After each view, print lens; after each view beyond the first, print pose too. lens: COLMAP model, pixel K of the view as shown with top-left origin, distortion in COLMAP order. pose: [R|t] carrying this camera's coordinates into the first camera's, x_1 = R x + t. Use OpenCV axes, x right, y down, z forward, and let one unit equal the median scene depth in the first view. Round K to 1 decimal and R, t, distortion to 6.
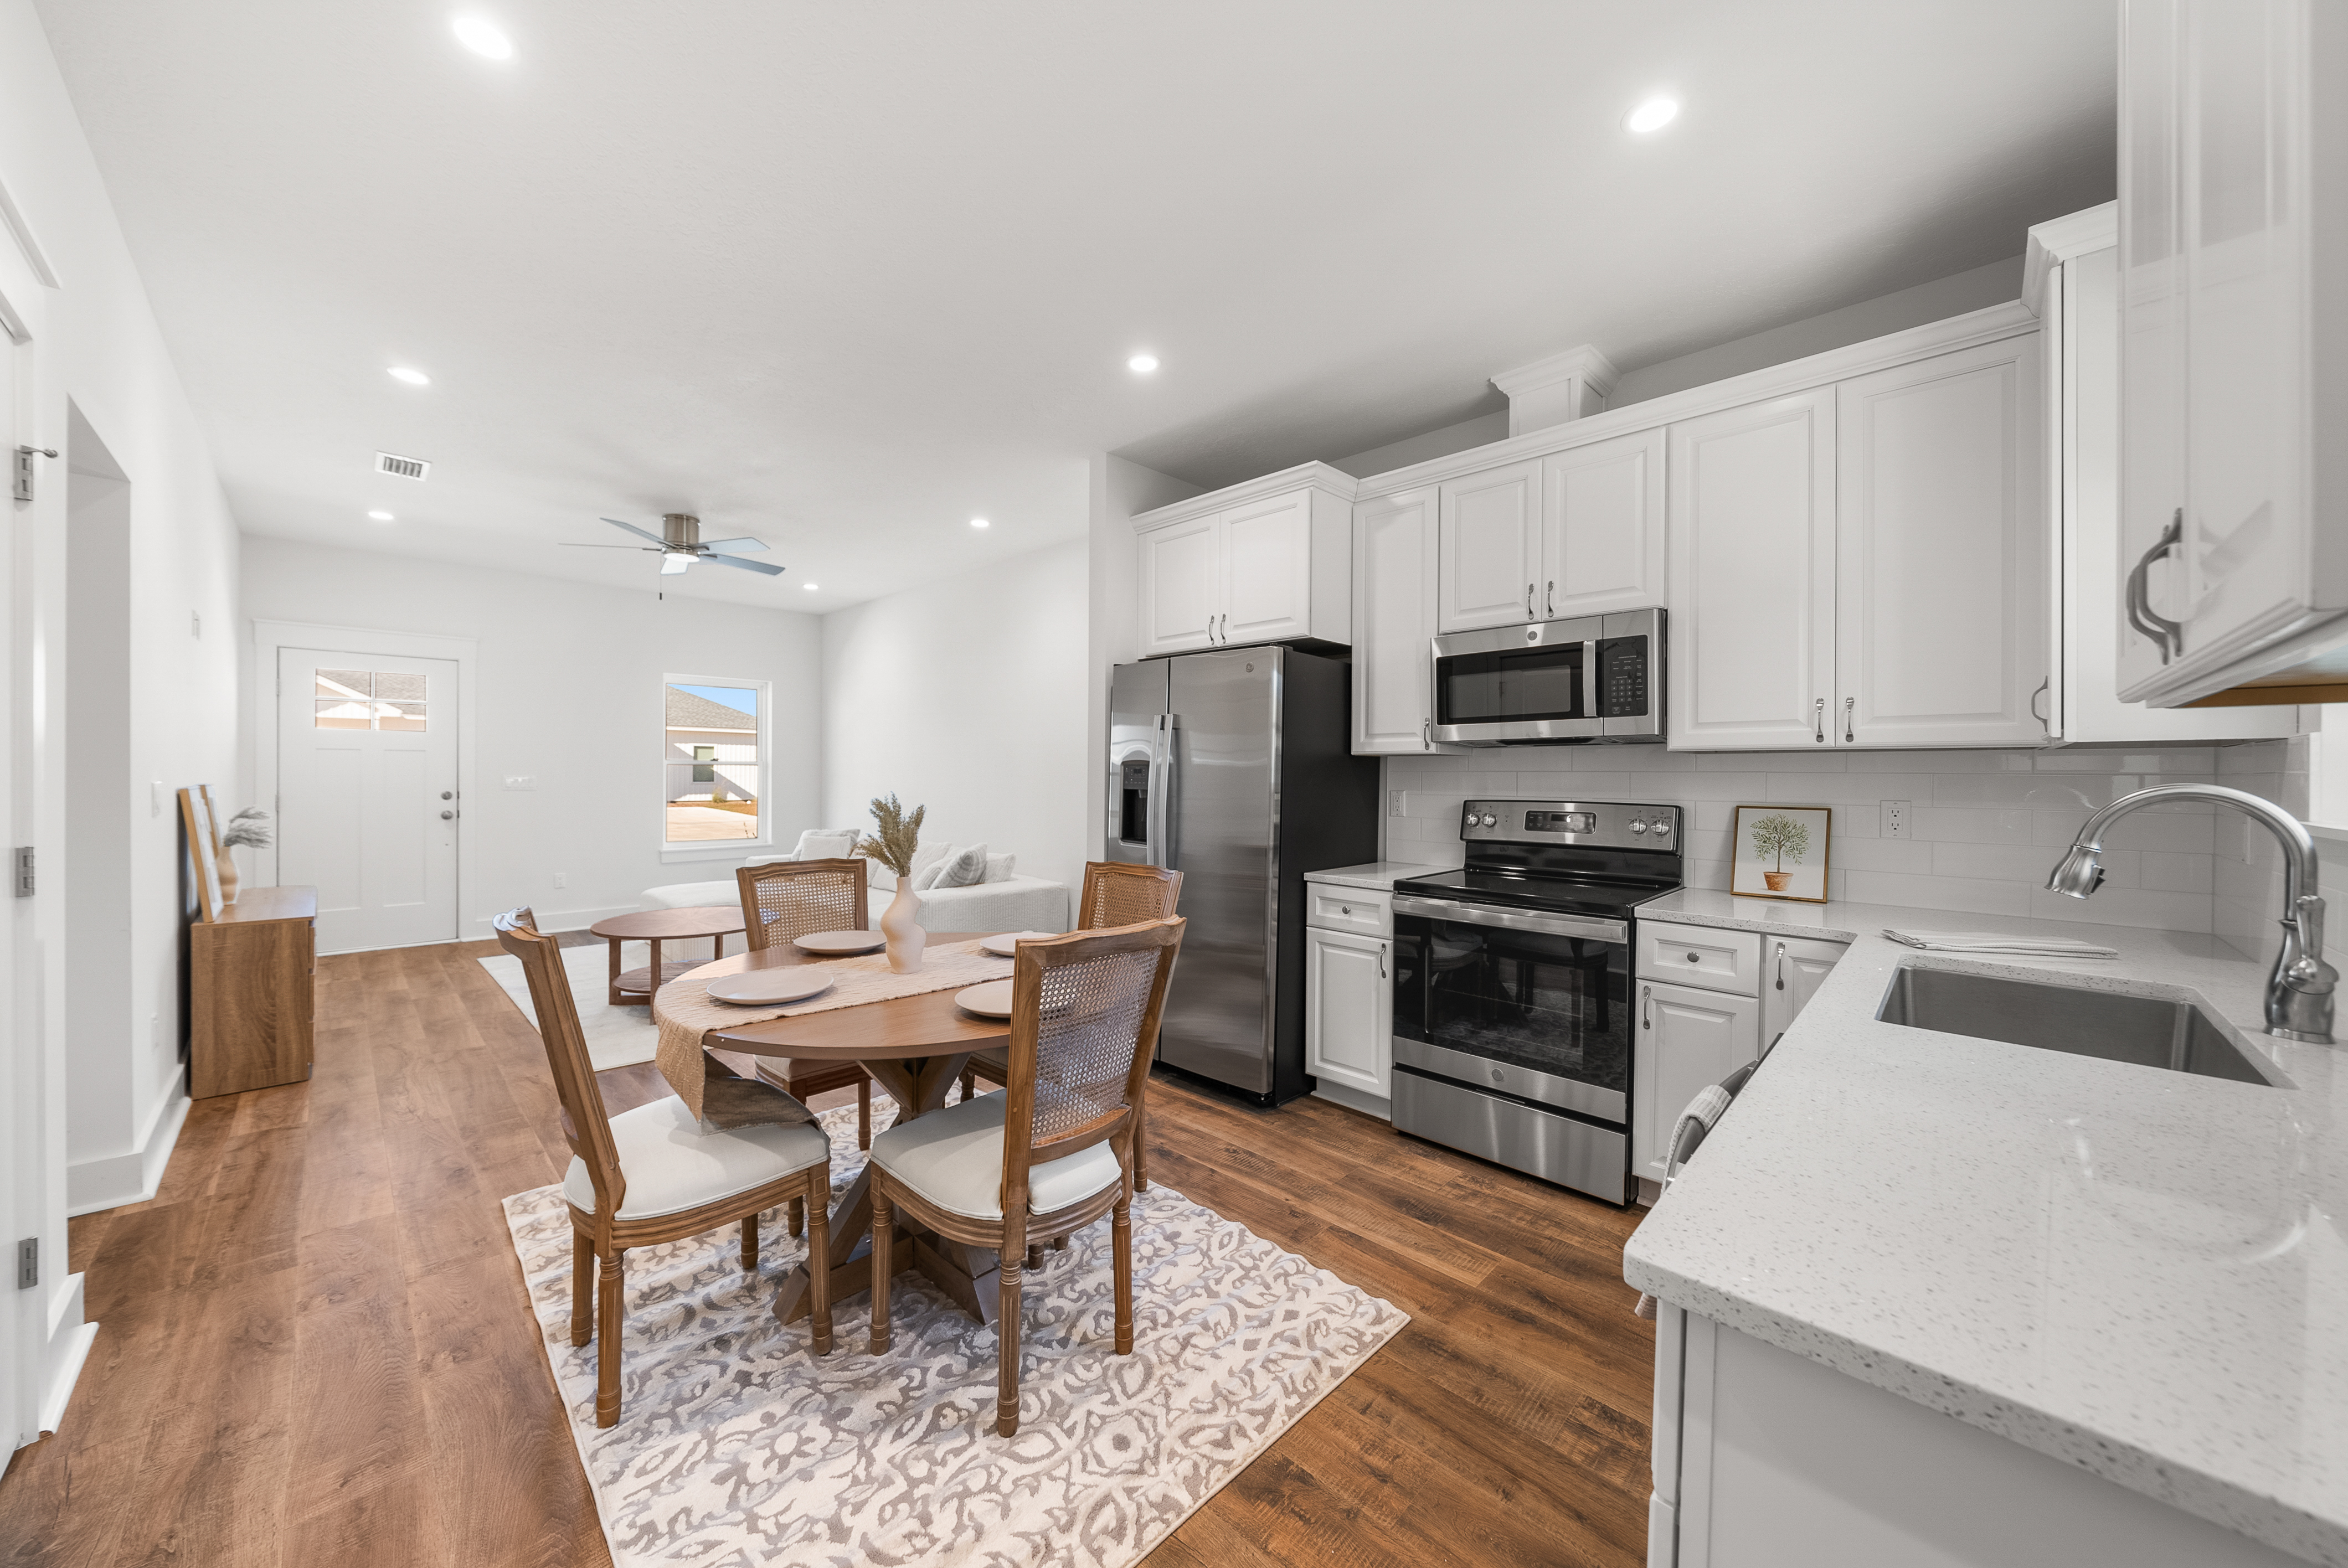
lens RADIAL K [[823.5, 0, 1139.4], [0, 823.5, 773.4], [0, 0, 1]] dist [-0.001154, -0.000038]
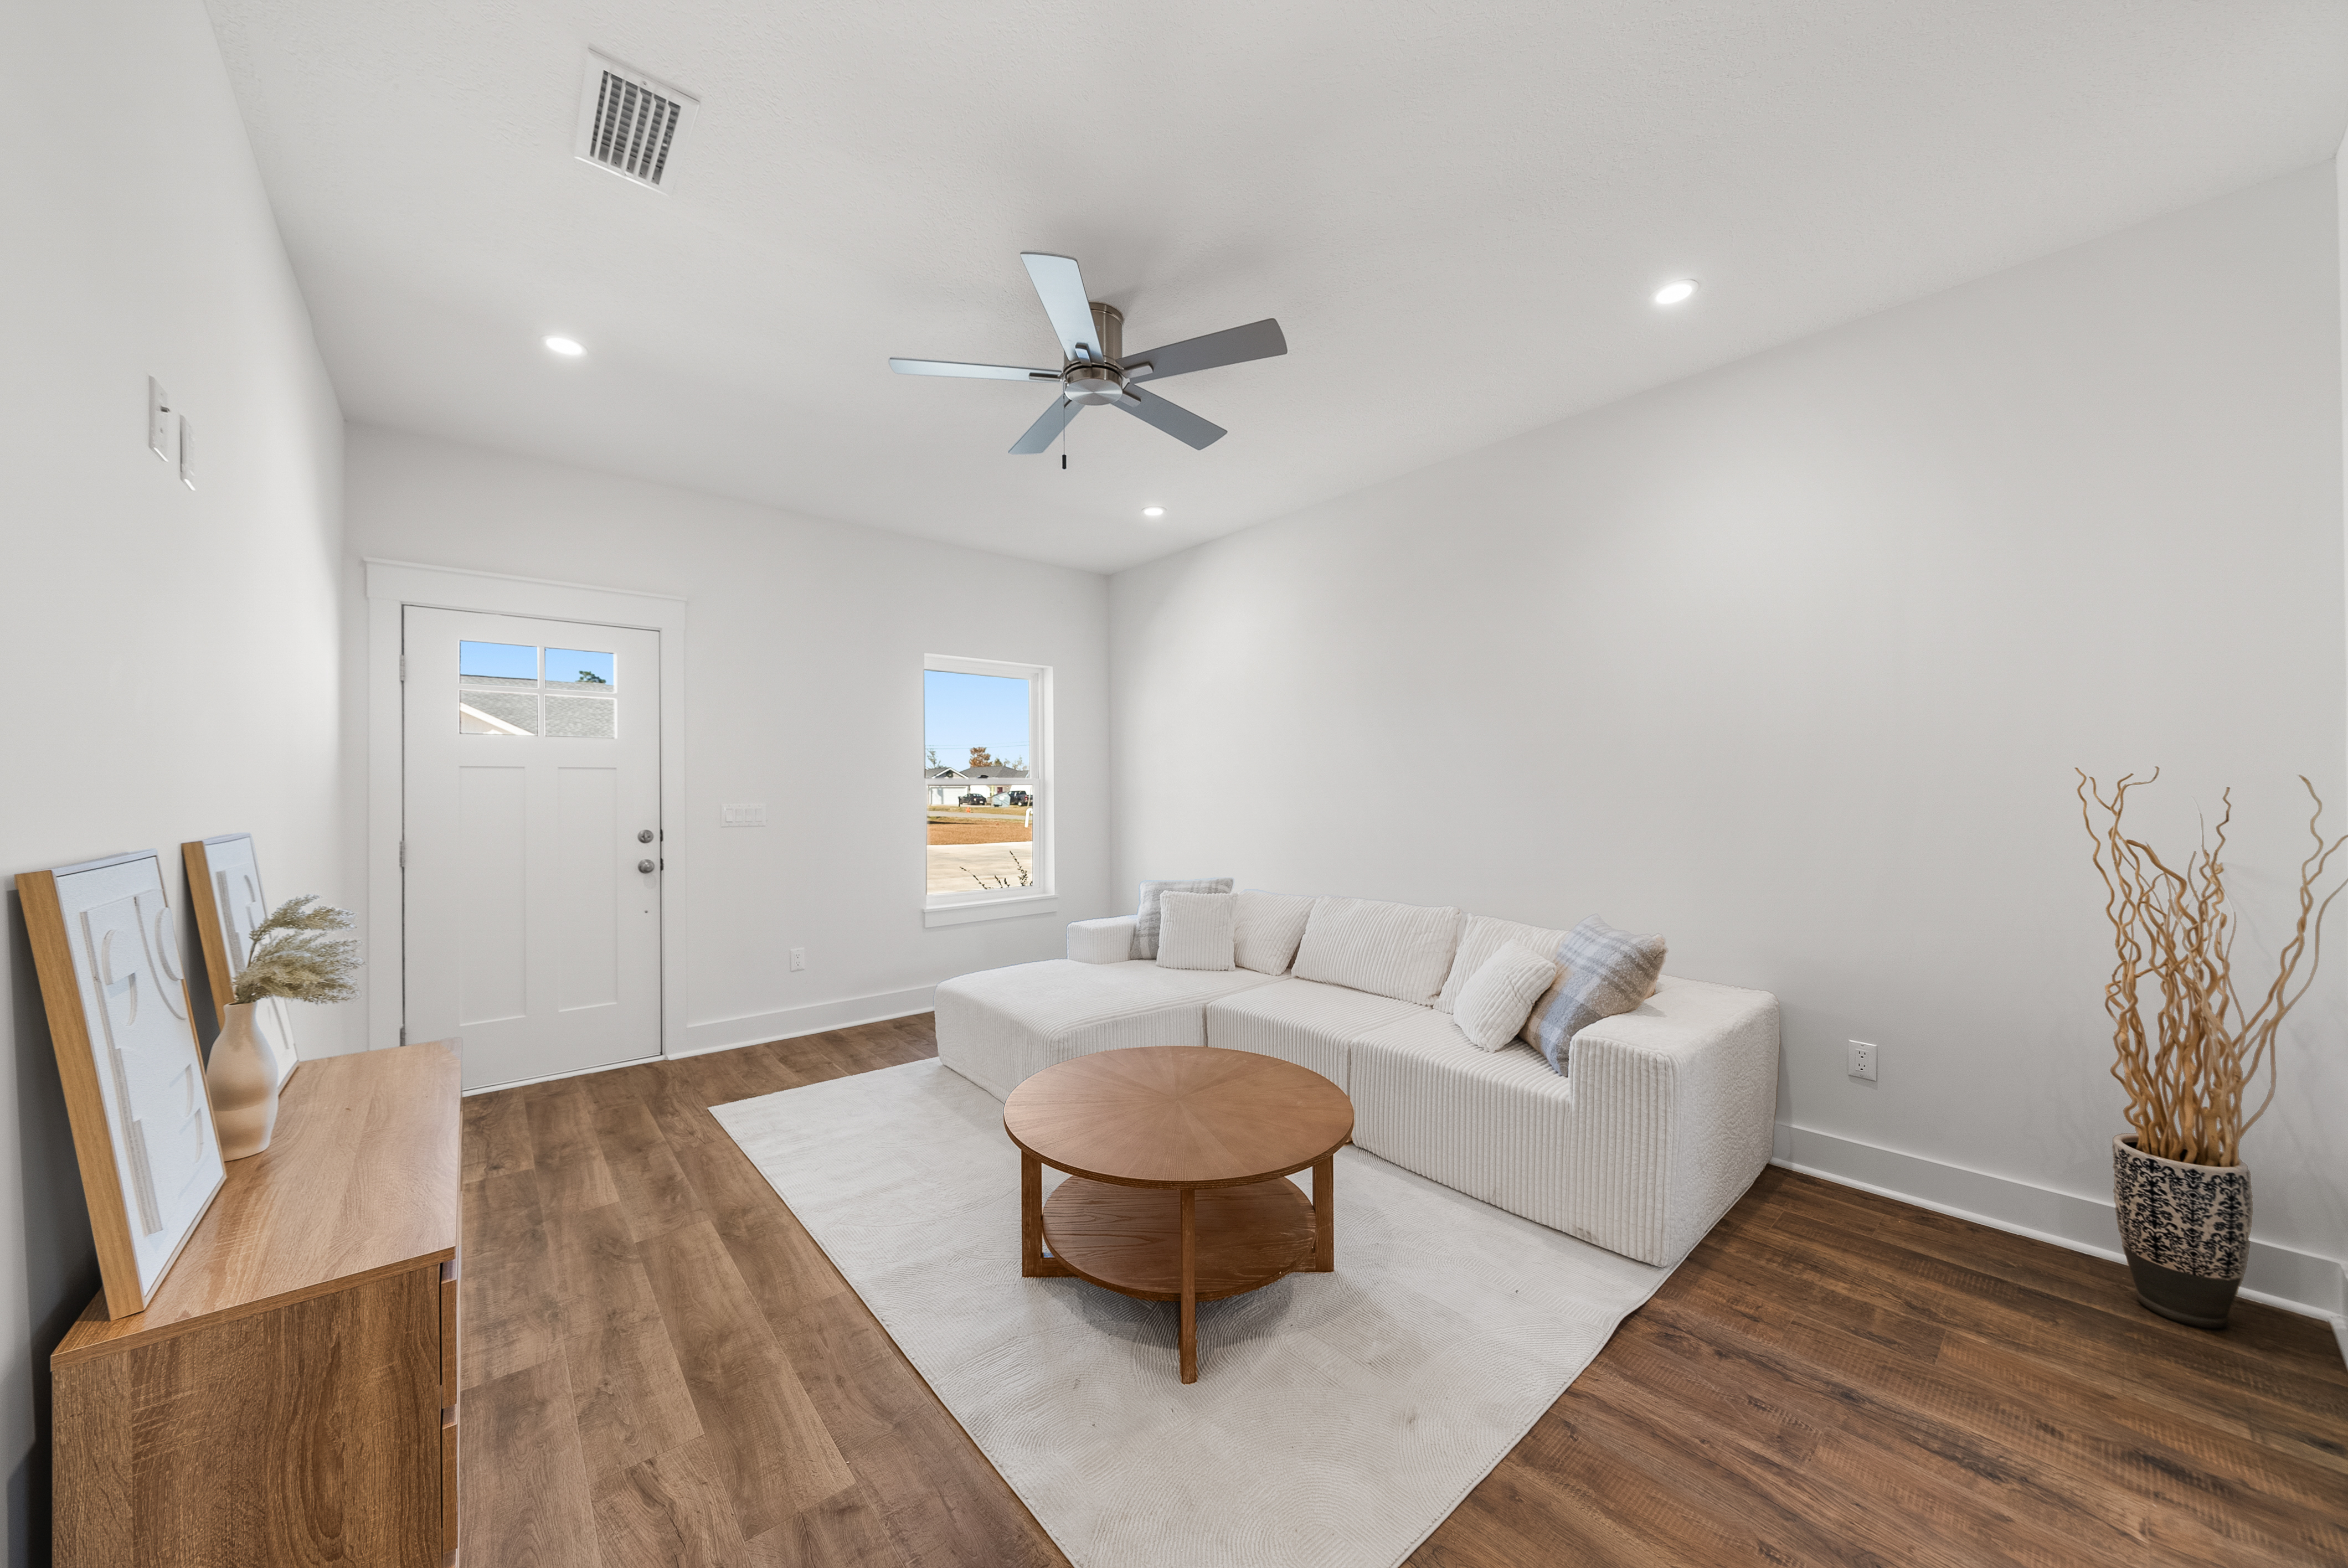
lens RADIAL K [[813.0, 0, 1153.1], [0, 813.0, 783.7], [0, 0, 1]] dist [-0.000244, 0.000095]
pose [[0.996717, -0.015261, -0.079513, -0.747592], [0.014358, 0.999826, -0.011919, -0.003168], [0.079681, 0.010738, 0.996763, 0.747359]]
